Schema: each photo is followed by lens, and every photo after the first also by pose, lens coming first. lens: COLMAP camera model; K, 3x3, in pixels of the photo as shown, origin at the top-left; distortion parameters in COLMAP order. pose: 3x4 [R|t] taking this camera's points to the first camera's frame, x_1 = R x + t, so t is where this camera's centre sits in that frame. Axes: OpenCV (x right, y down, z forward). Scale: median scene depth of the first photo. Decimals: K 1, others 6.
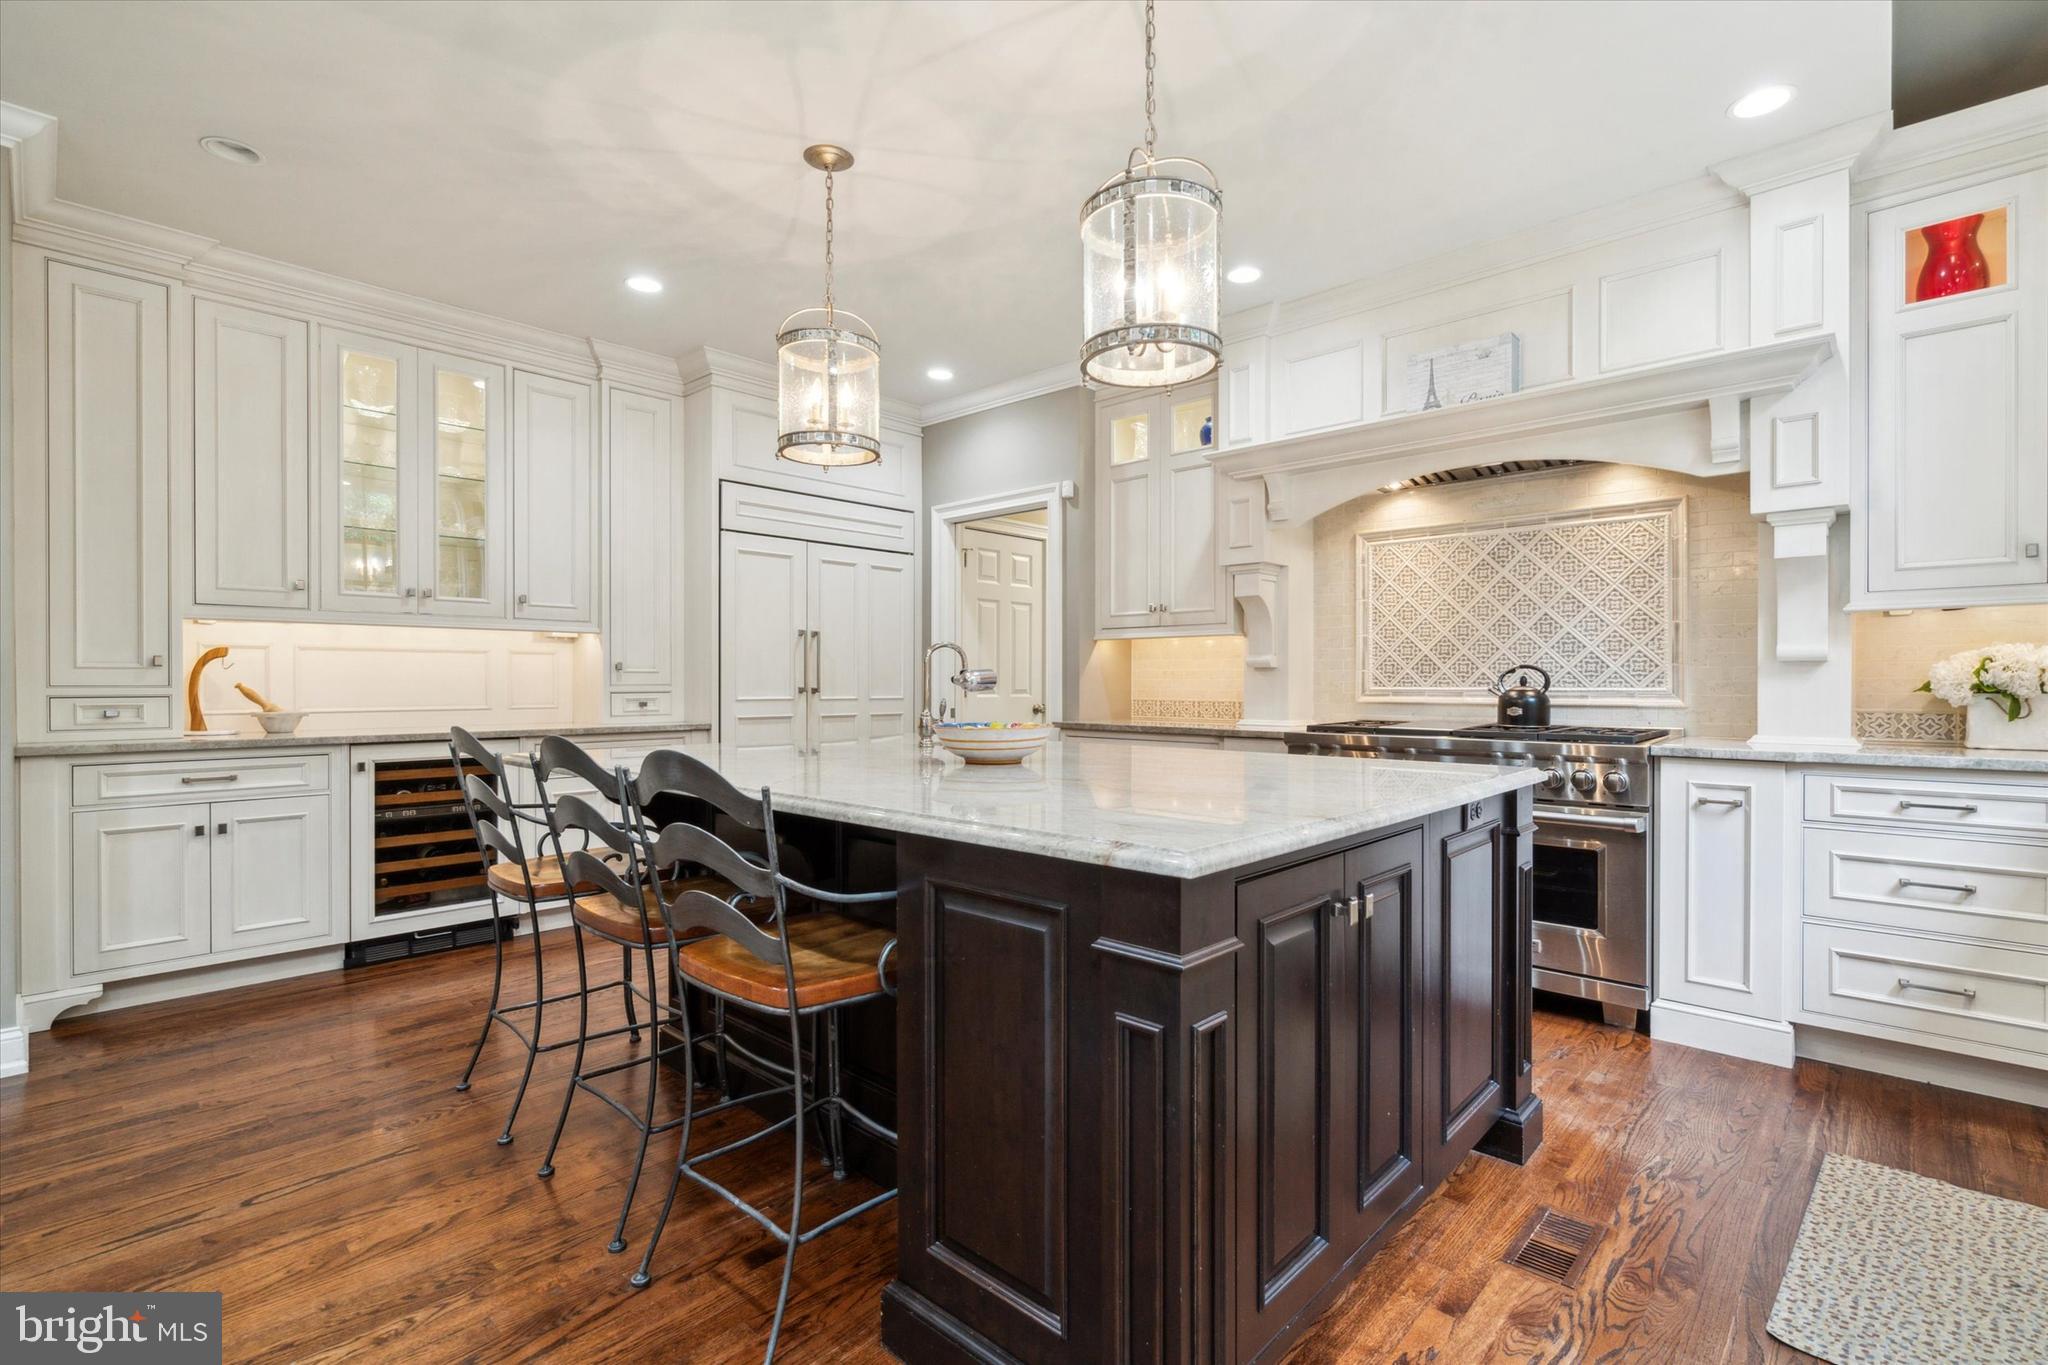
lens RADIAL K [[946.4, 0, 1006.8], [0, 946.4, 686.2], [0, 0, 1]] dist [0.002067, 0.000257]
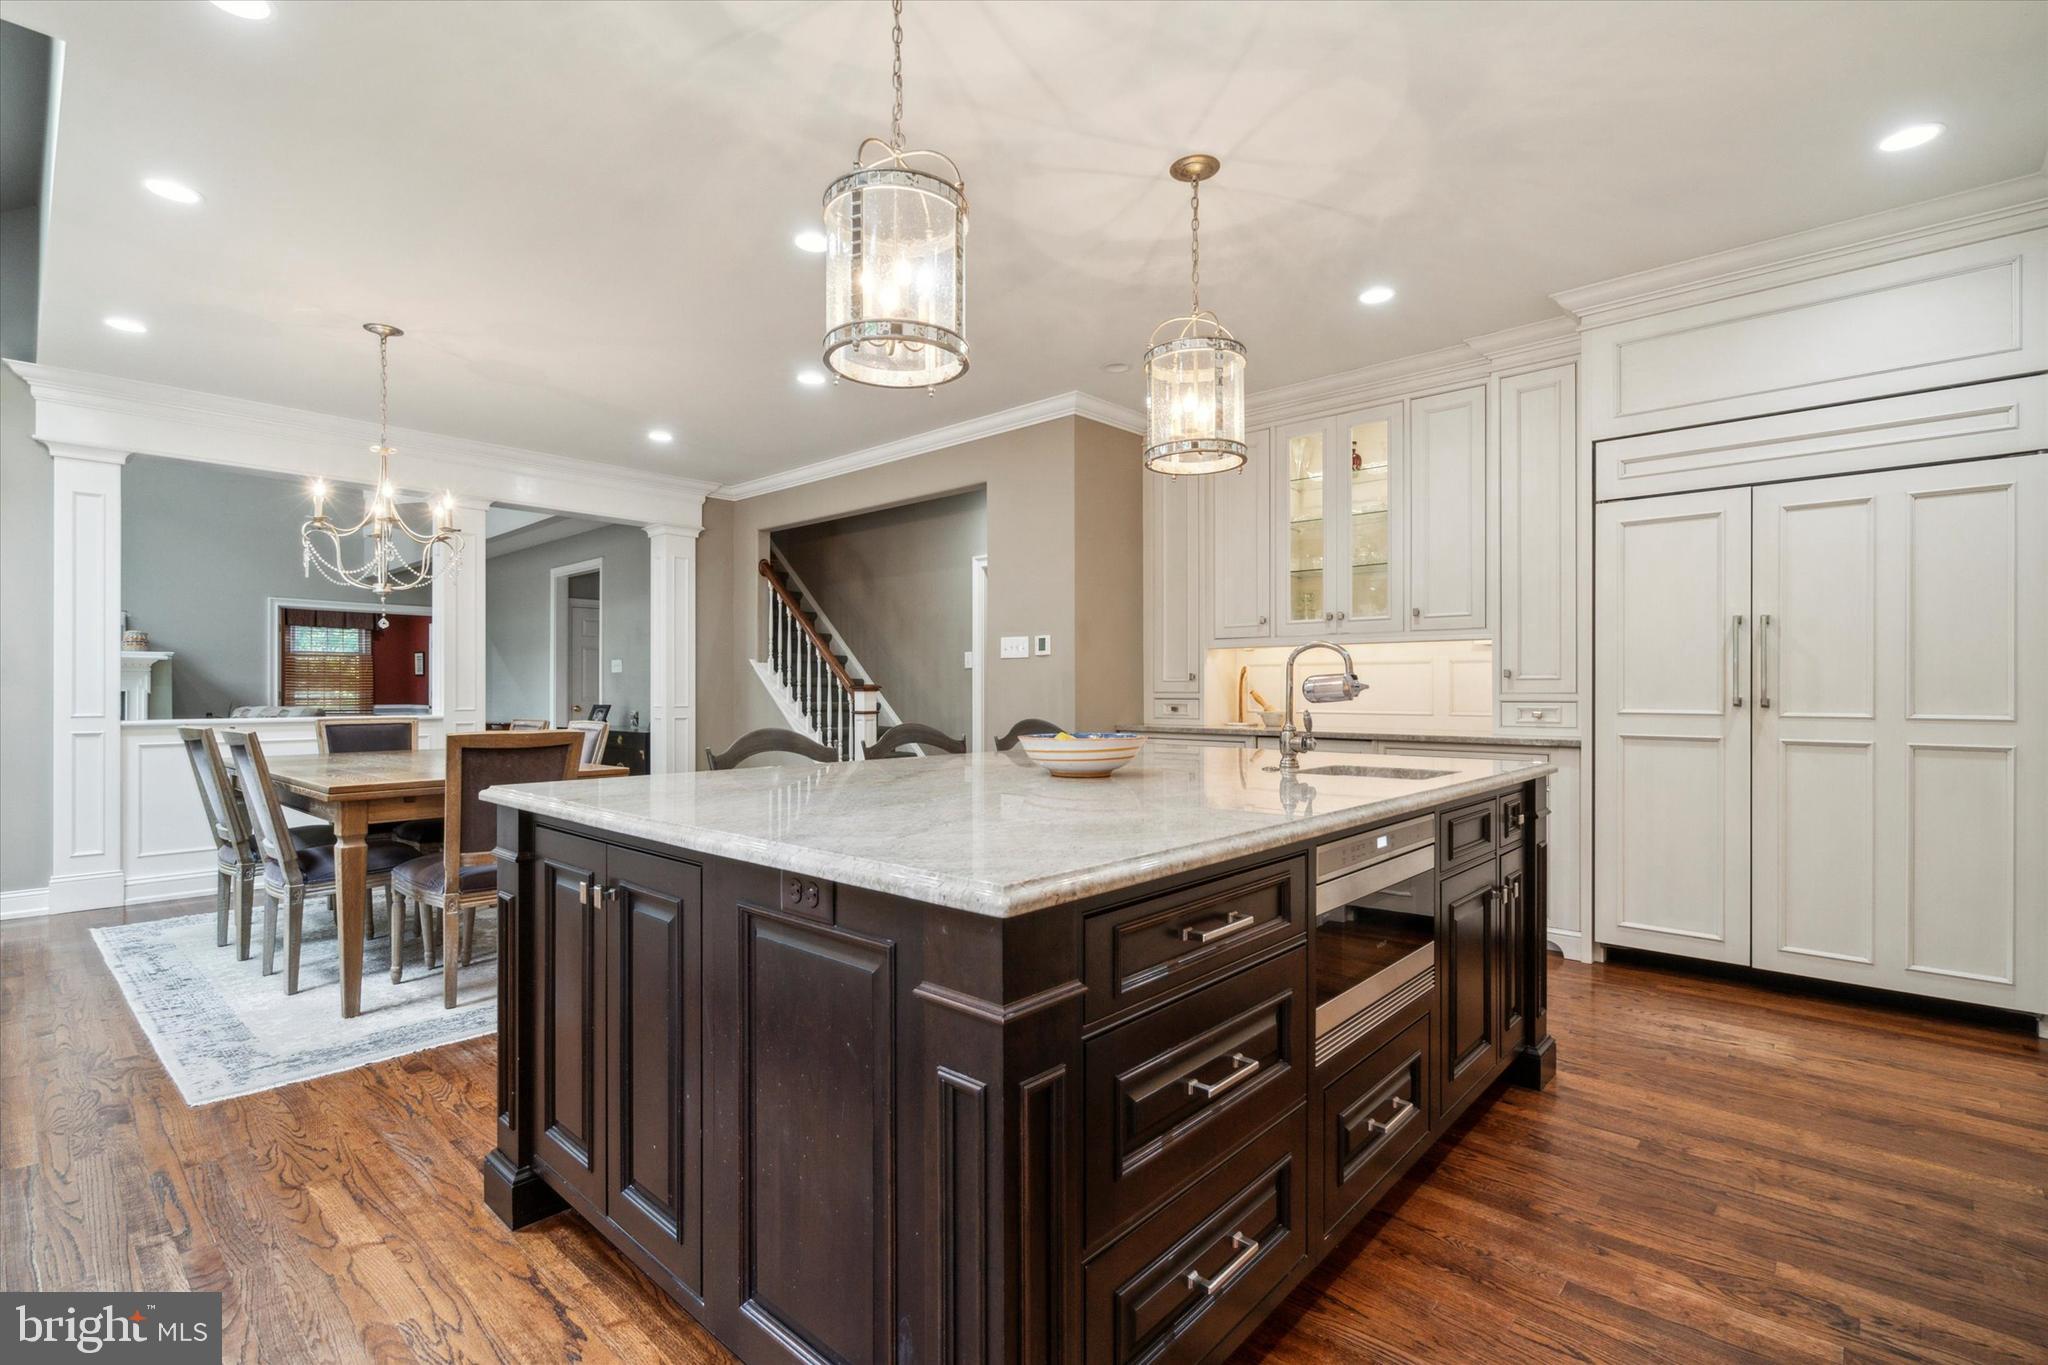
lens RADIAL K [[946.4, 0, 1019.5], [0, 946.4, 677.9], [0, 0, 1]] dist [0.002067, 0.000257]
pose [[0.015284, -0.012524, -0.999805, 0.585768], [-0.005780, 0.999904, -0.012614, -0.002420], [0.999866, 0.005972, 0.015211, 0.581496]]
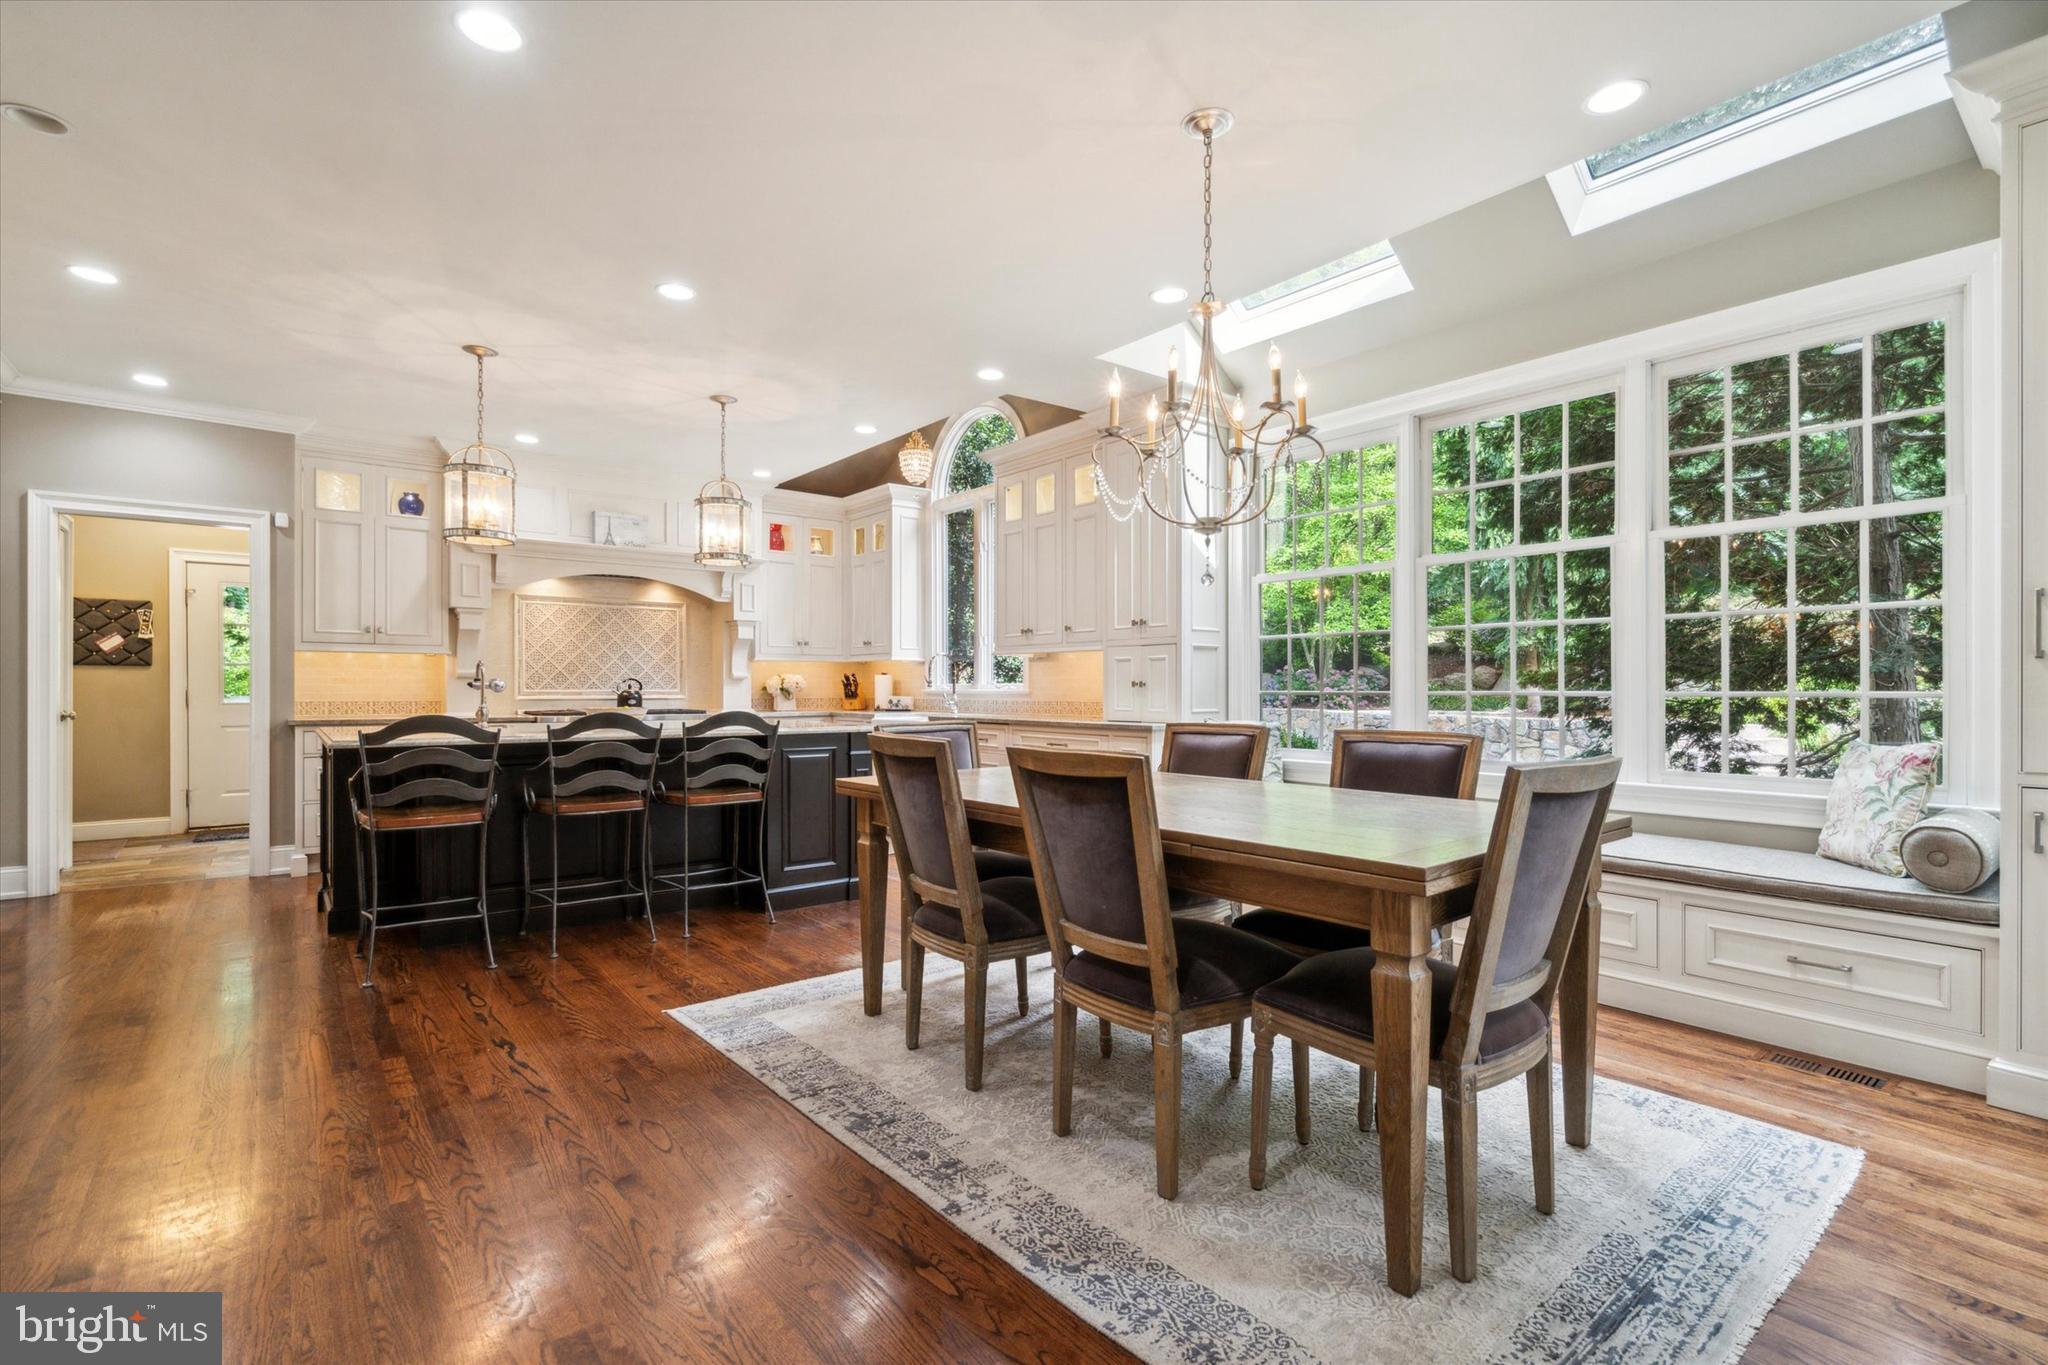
lens RADIAL K [[946.4, 0, 1019.3], [0, 946.4, 692.6], [0, 0, 1]] dist [0.002067, 0.000257]
pose [[0.142310, -0.003700, 0.989815, -1.166834], [0.003673, 0.999988, 0.003210, 0.003552], [-0.989815, 0.003179, 0.142321, -0.075673]]
